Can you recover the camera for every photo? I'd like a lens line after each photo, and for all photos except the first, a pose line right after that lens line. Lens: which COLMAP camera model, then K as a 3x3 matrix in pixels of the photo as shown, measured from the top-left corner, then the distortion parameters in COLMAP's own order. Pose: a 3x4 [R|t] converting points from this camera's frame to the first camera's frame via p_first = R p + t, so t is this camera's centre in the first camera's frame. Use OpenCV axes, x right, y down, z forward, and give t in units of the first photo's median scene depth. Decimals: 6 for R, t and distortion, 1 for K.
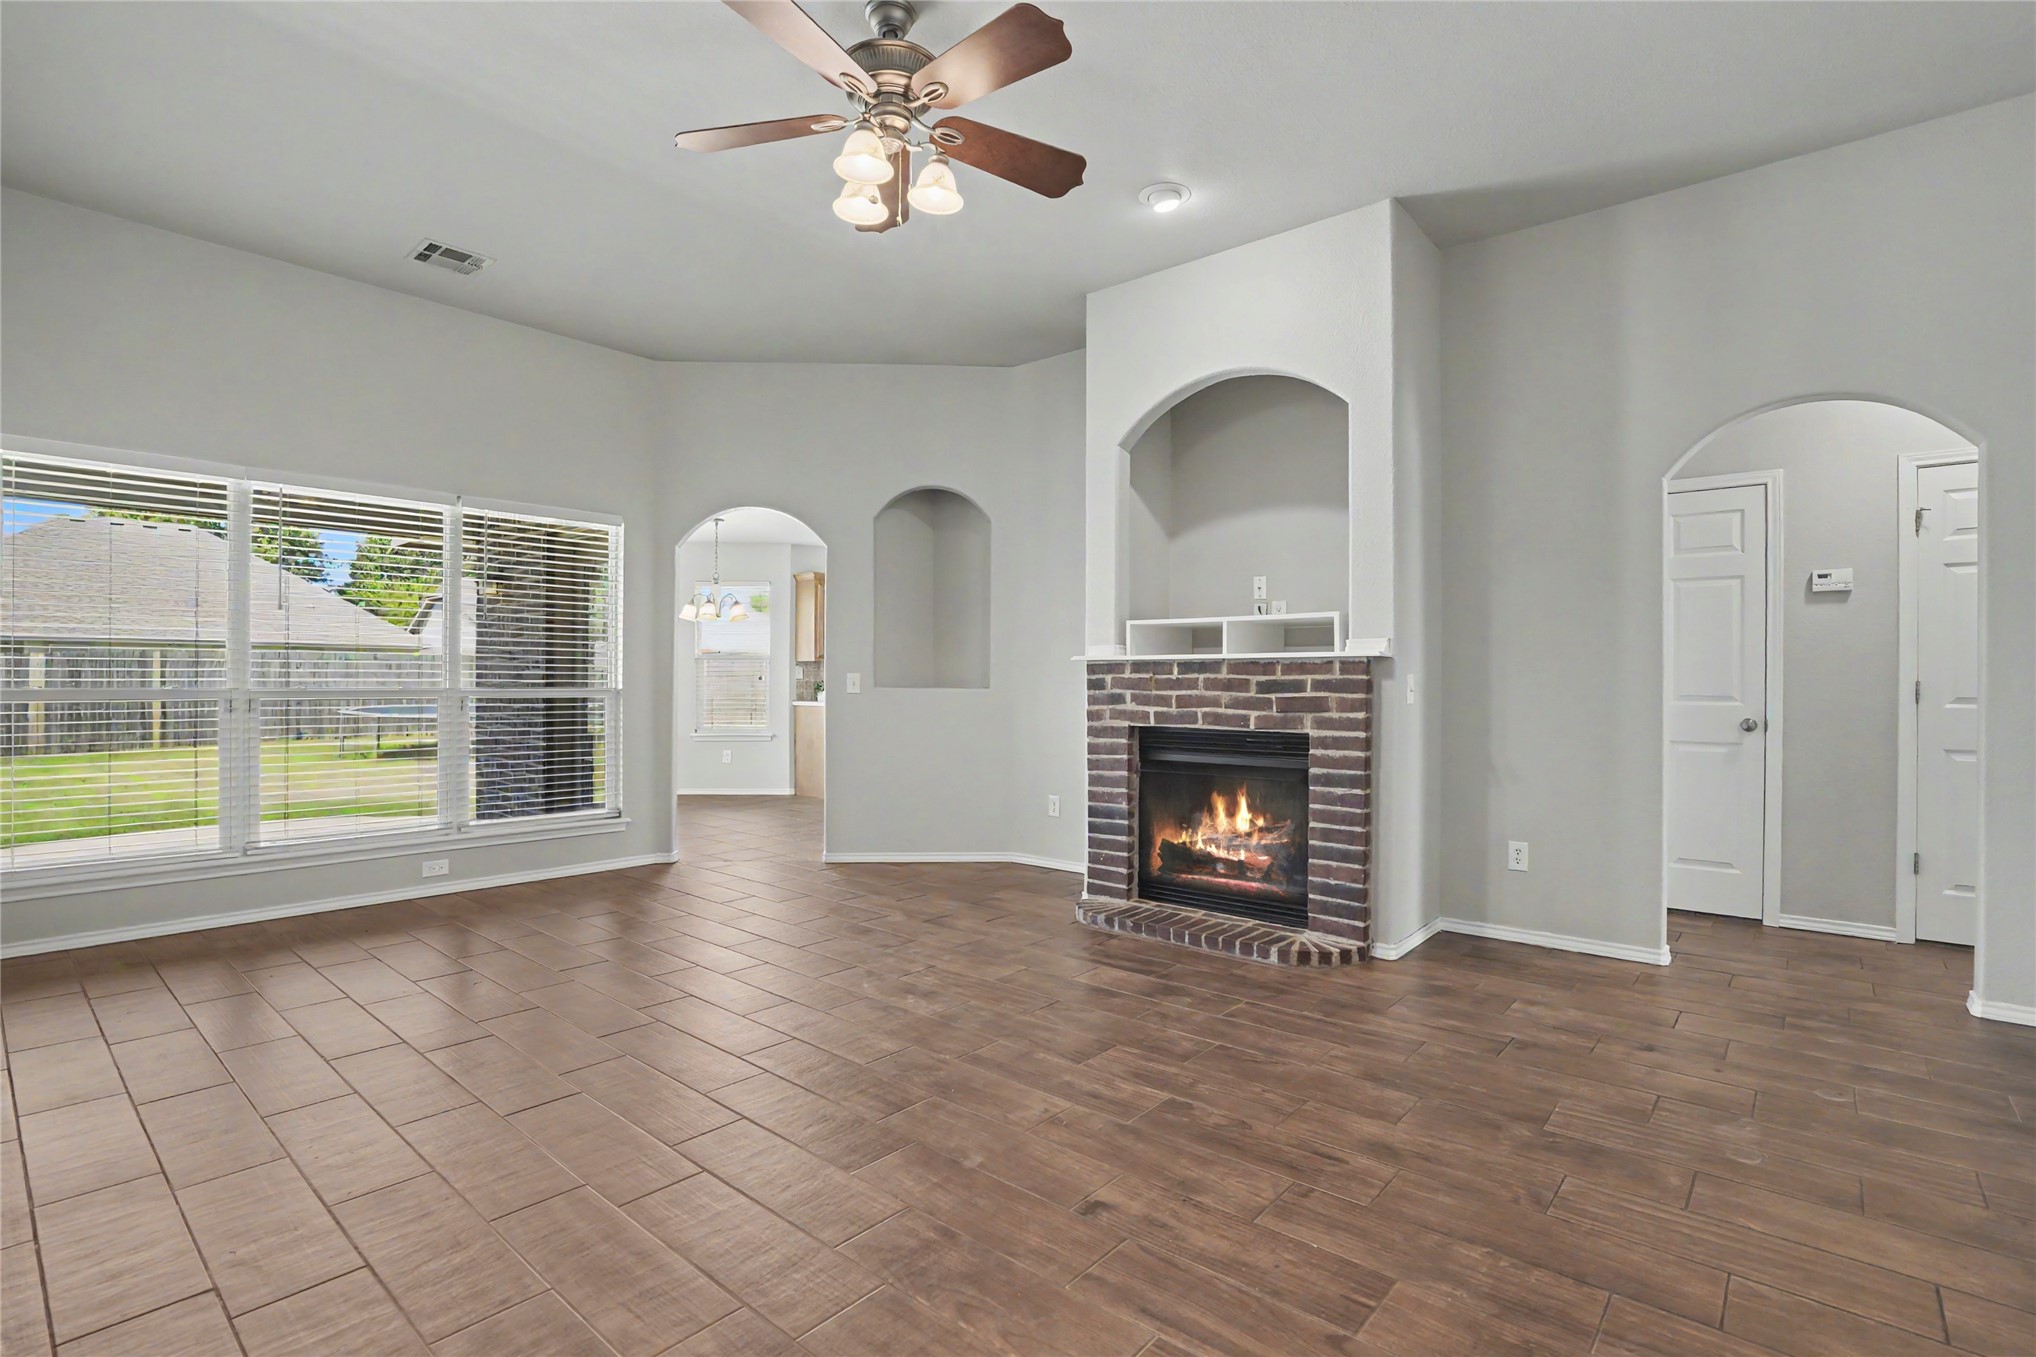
lens RADIAL K [[970.3, 0, 1018.0], [0, 970.3, 678.5], [0, 0, 1]] dist [-0.062876, 0.026093]
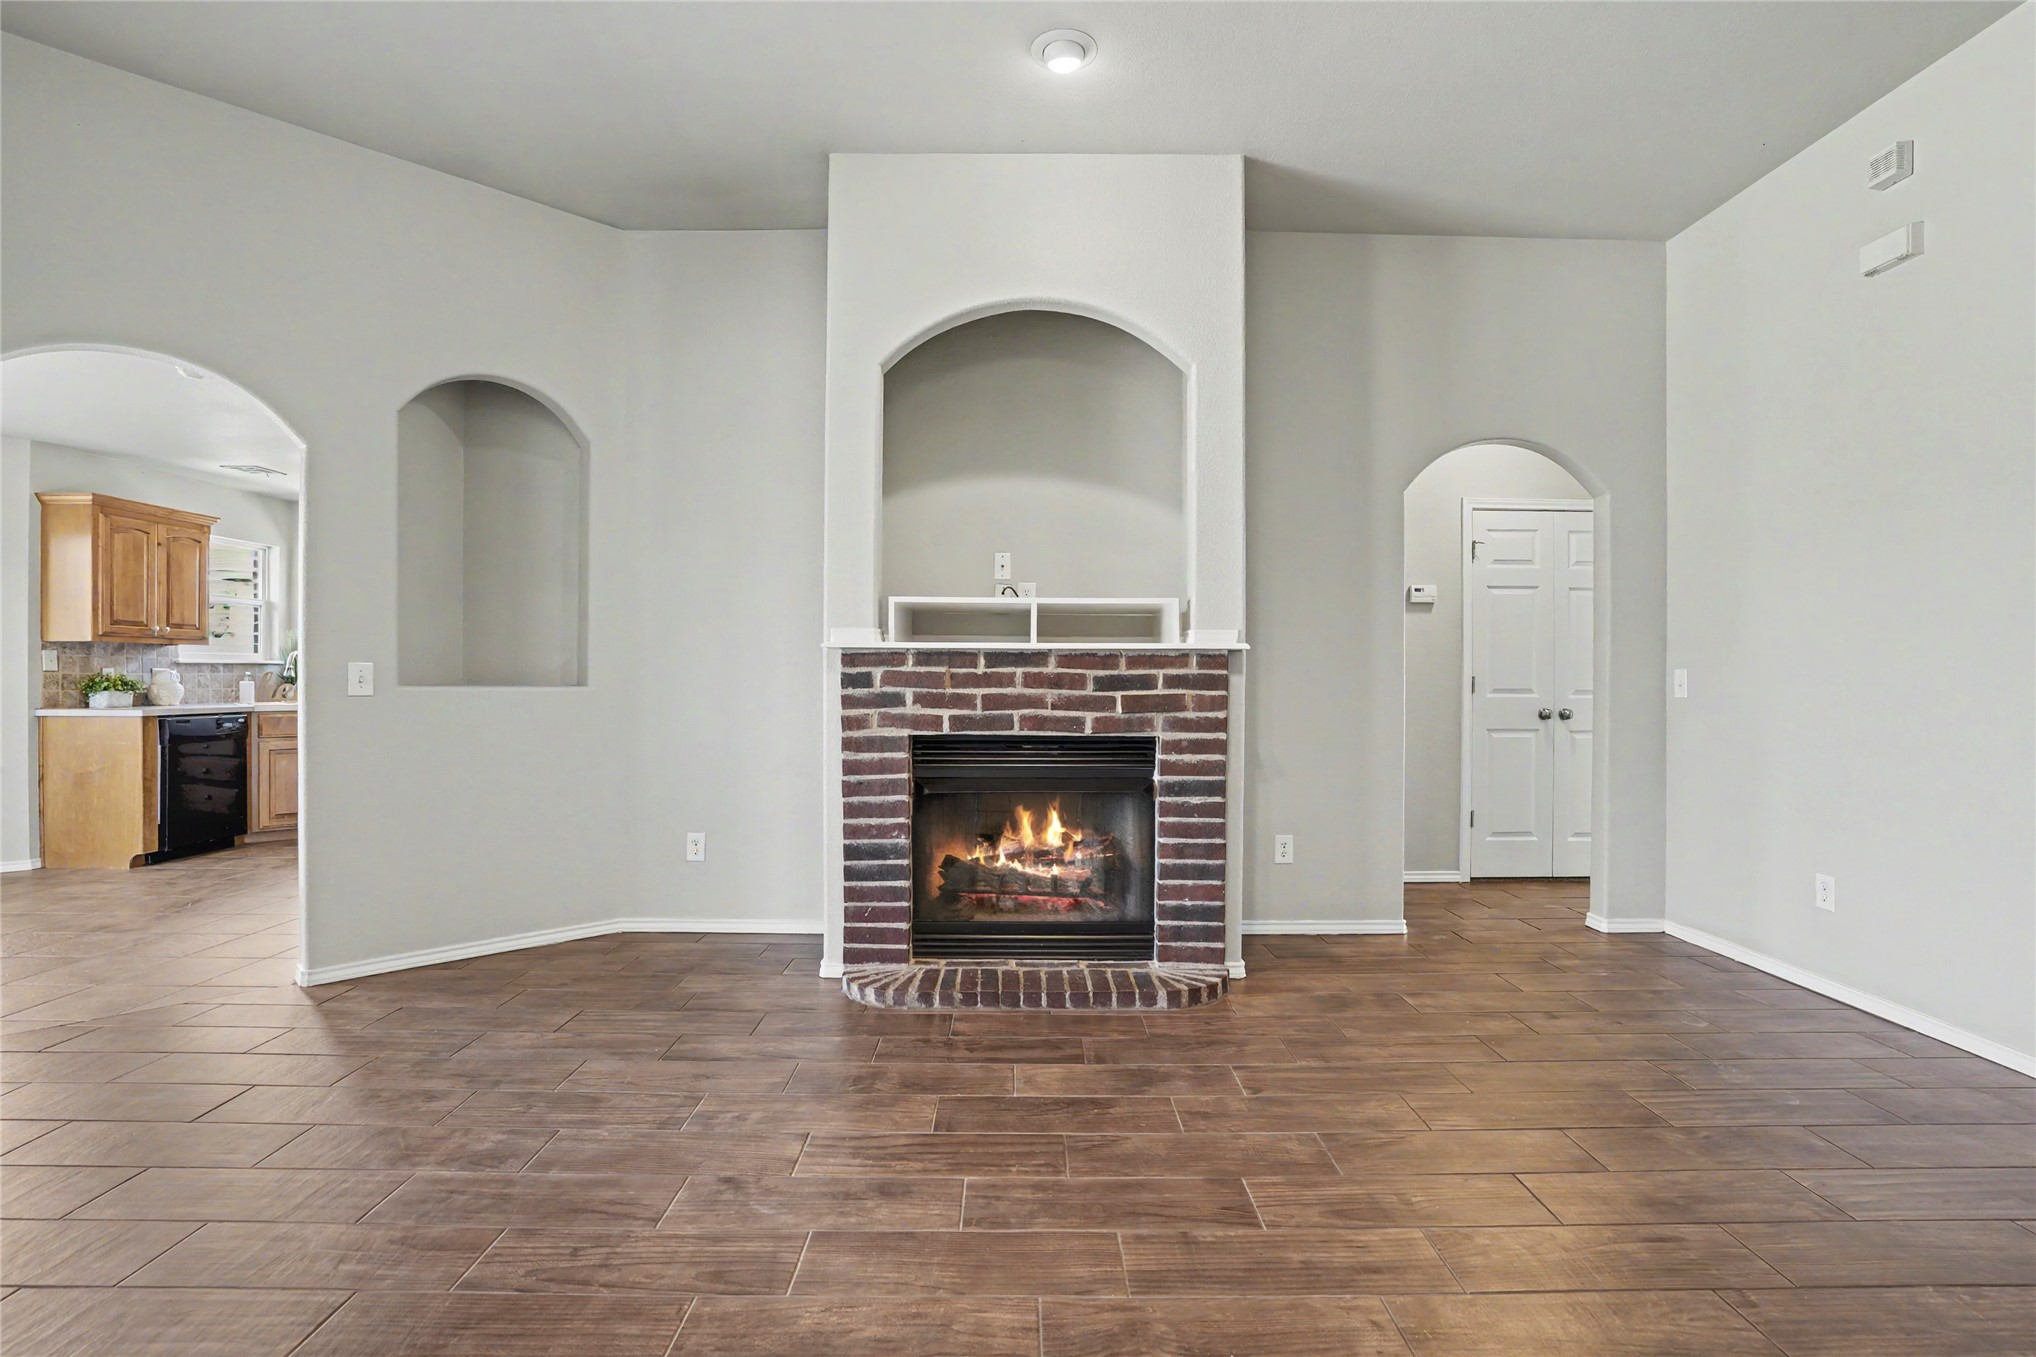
lens RADIAL K [[970.3, 0, 1018.0], [0, 970.3, 678.5], [0, 0, 1]] dist [-0.062876, 0.026093]
pose [[0.752745, -0.001638, 0.658310, -0.335251], [-0.002697, 0.999981, 0.005573, 0.000040], [-0.658307, -0.005971, 0.752726, 0.386007]]
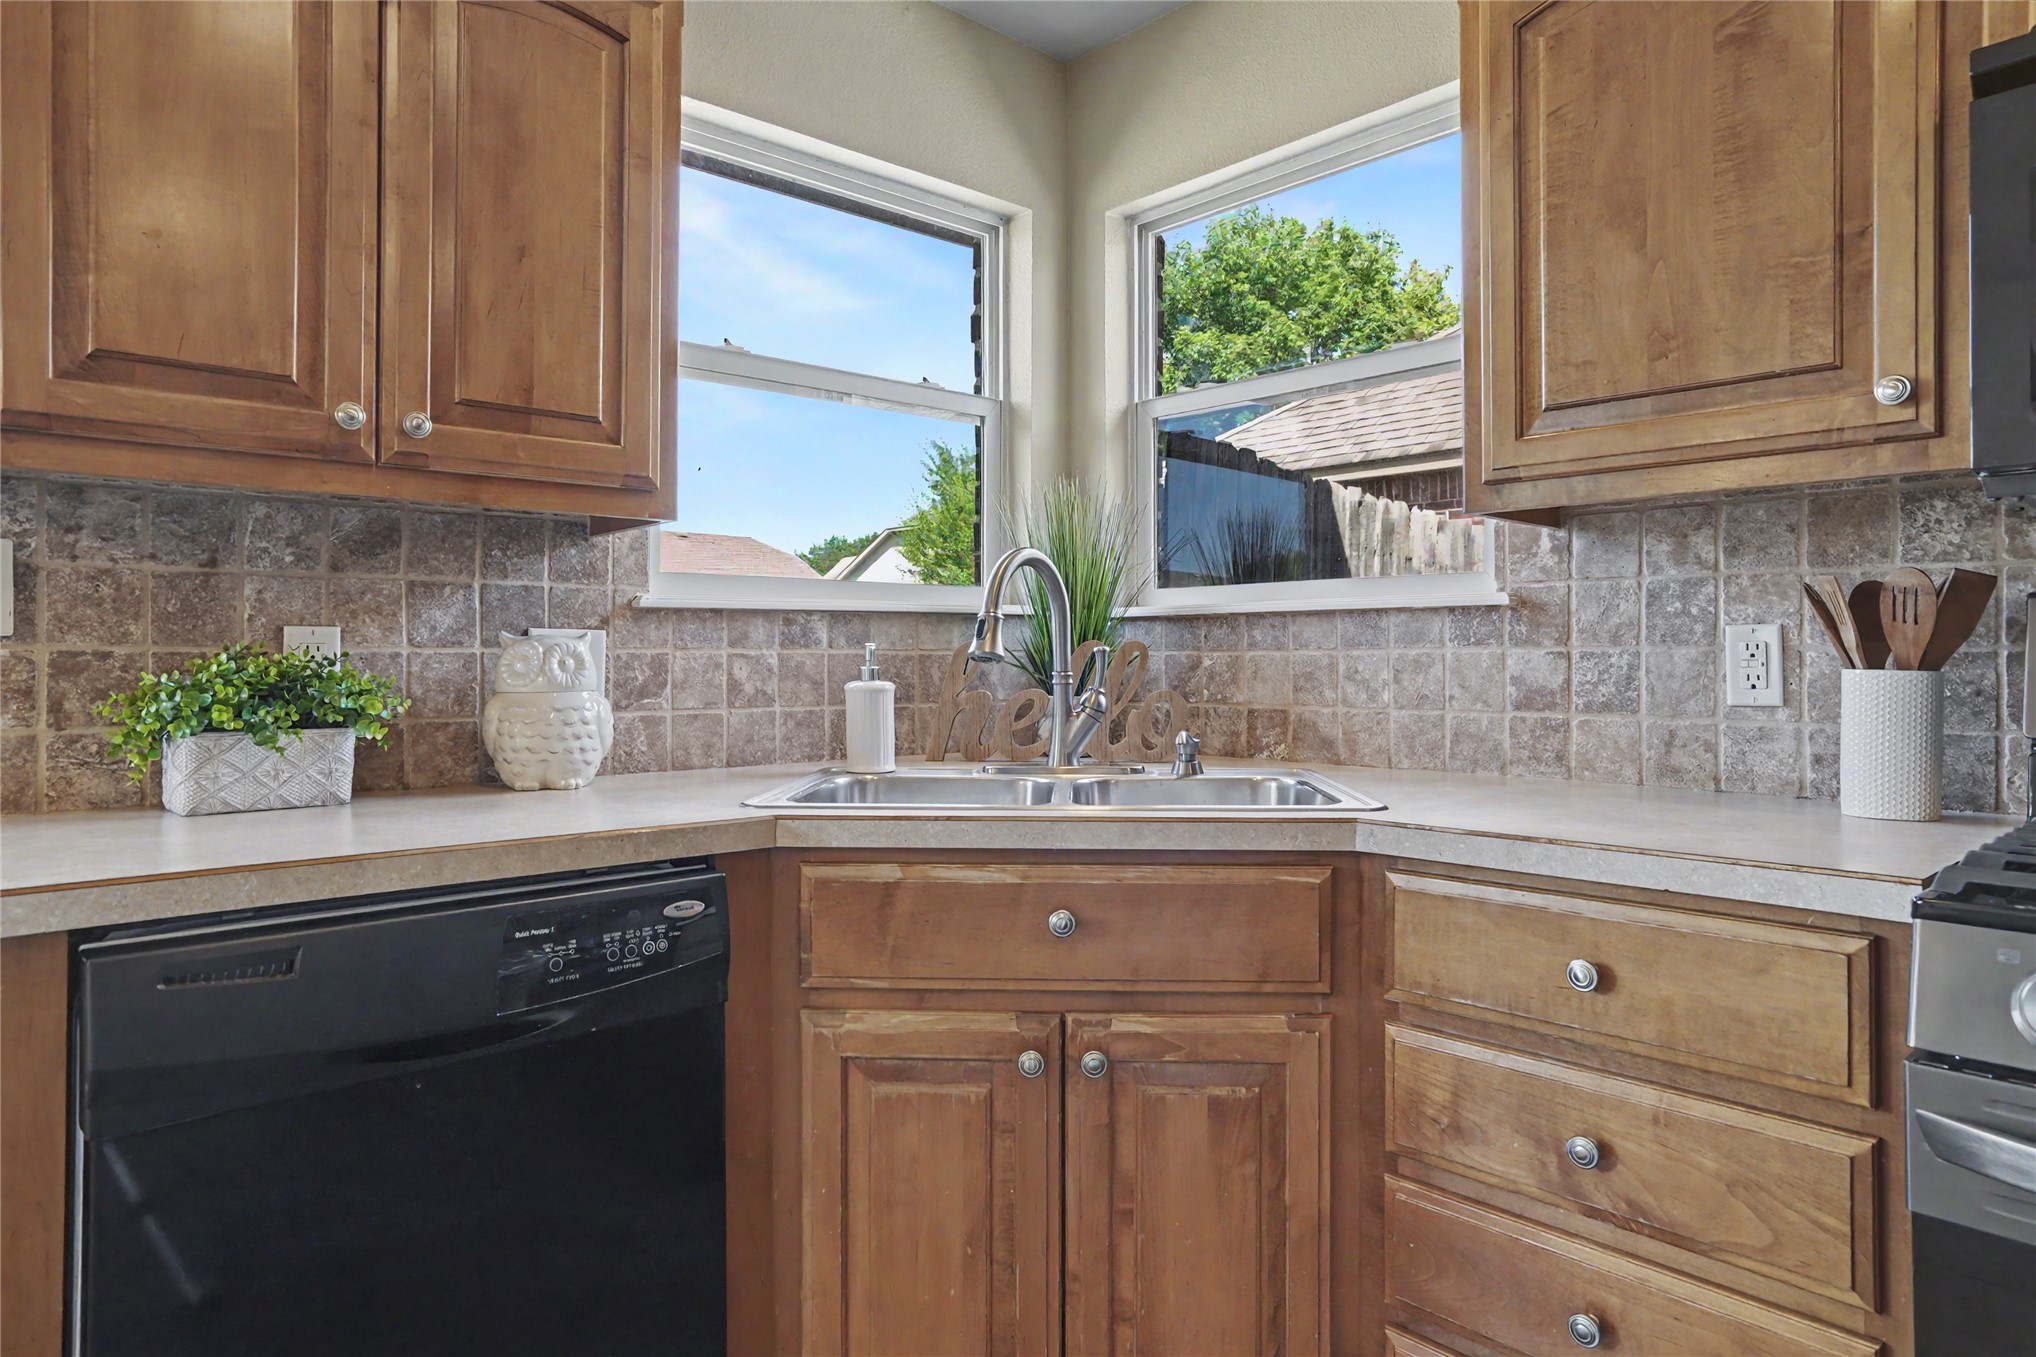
lens RADIAL K [[1208.4, 0, 1020.9], [0, 1208.4, 645.1], [0, 0, 1]] dist [-0.034918, 0.035378]
pose [[0.993509, -0.006197, -0.113589, -0.165396], [0.005223, 0.999947, -0.008871, 0.006928], [0.113638, 0.008220, 0.993488, 1.855249]]
